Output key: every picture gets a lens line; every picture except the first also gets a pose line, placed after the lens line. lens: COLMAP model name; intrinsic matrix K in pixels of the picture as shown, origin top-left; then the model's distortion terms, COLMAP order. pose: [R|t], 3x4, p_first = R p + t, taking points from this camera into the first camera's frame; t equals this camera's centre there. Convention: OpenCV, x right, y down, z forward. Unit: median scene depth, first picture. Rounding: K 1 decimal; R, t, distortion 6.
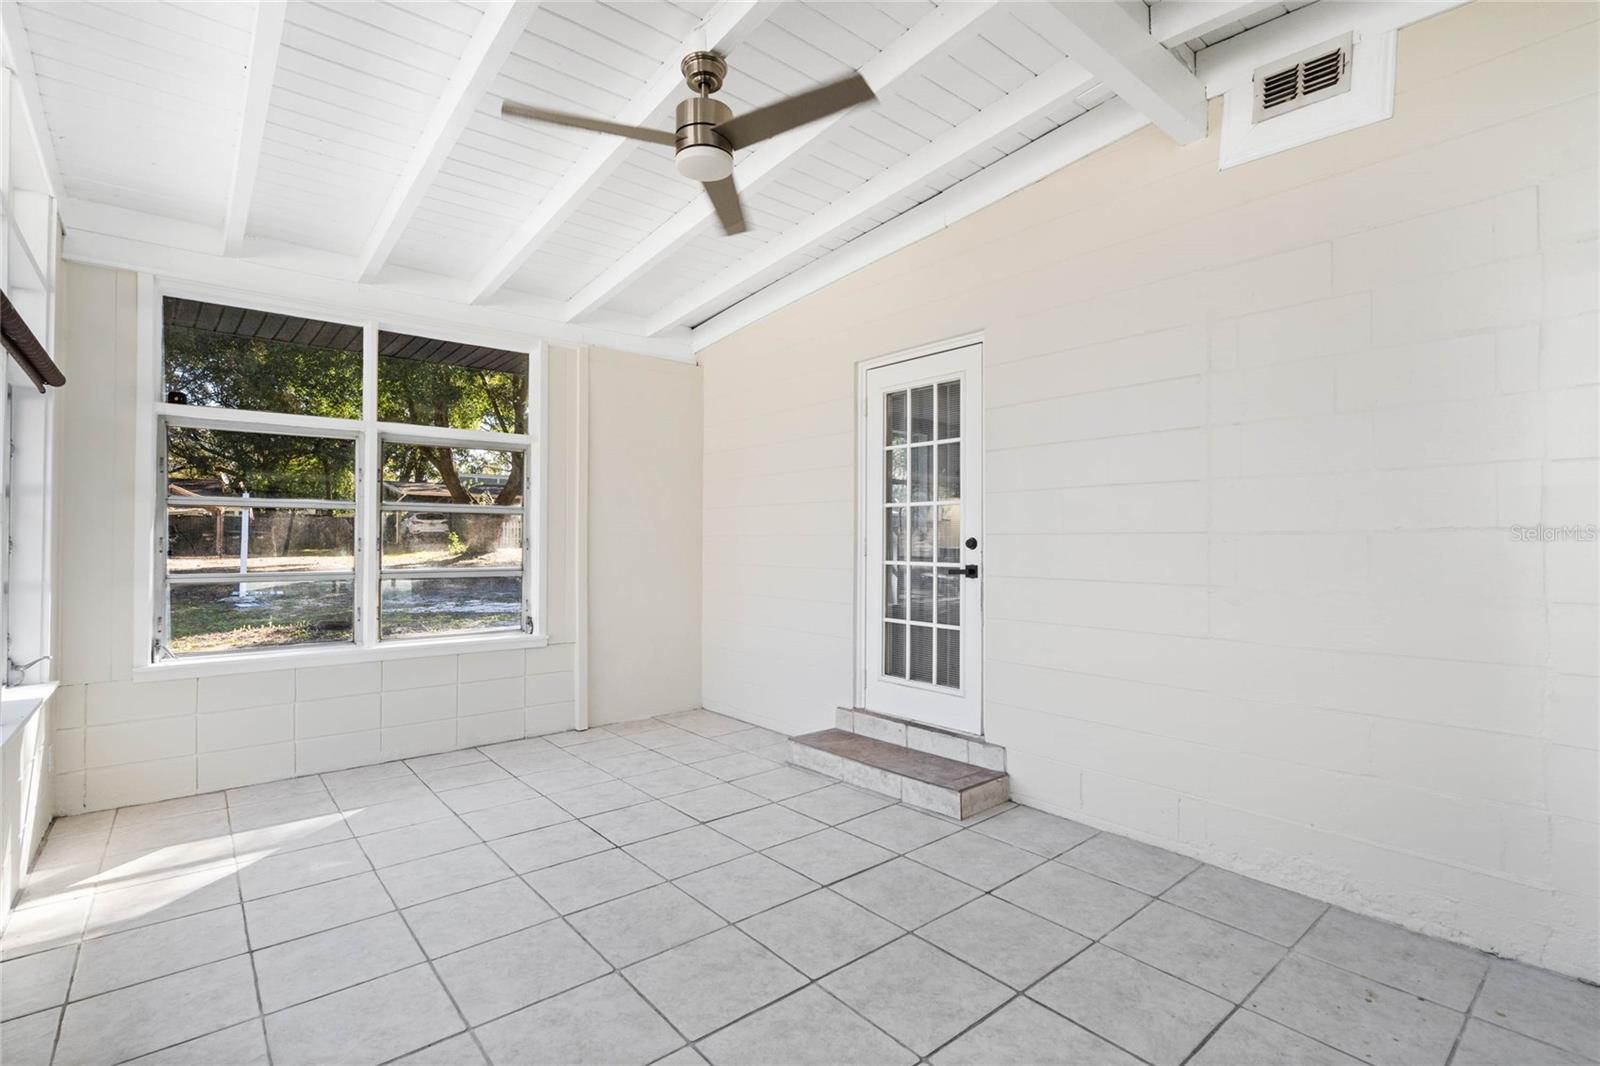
lens RADIAL K [[742.1, 0, 800.0], [0, 742.1, 533.0], [0, 0, 1]] dist [0.000397, 0.000677]
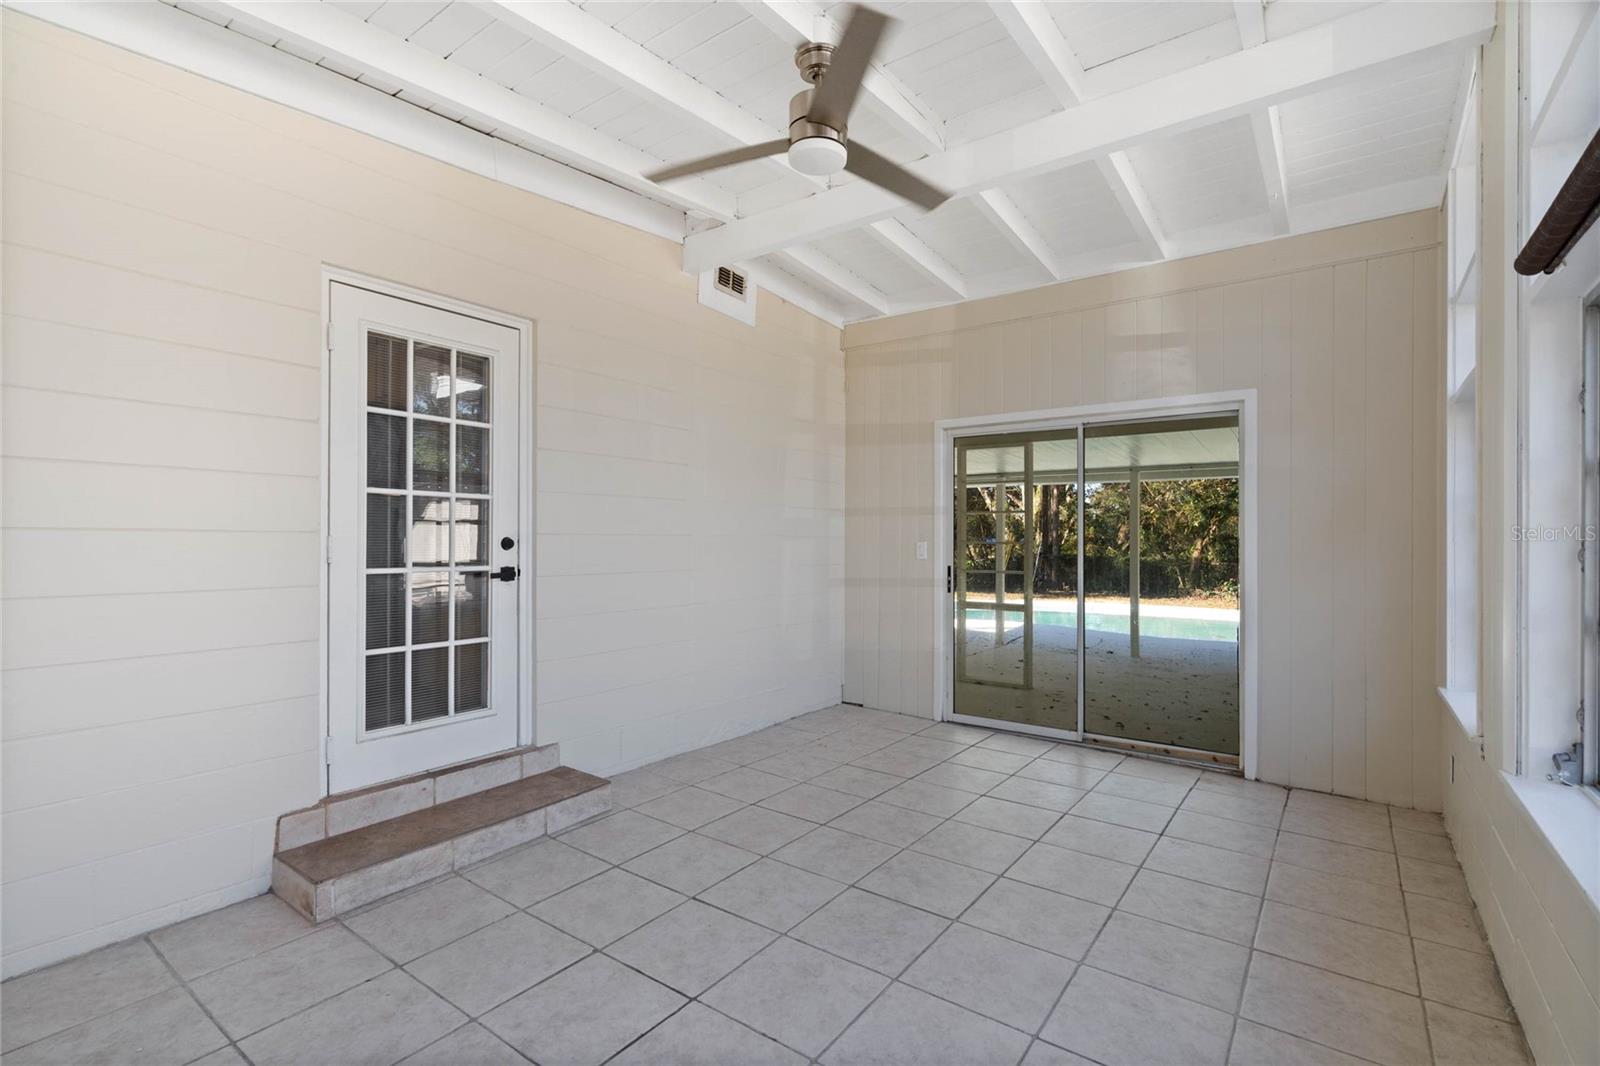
lens RADIAL K [[725.6, 0, 804.8], [0, 725.6, 536.6], [0, 0, 1]] dist [0.000599, -0.000003]
pose [[-0.234938, 0.001063, 0.972010, -0.729488], [-0.016455, 0.999852, -0.005071, 0.004096], [-0.971871, -0.017186, -0.234885, 0.853904]]
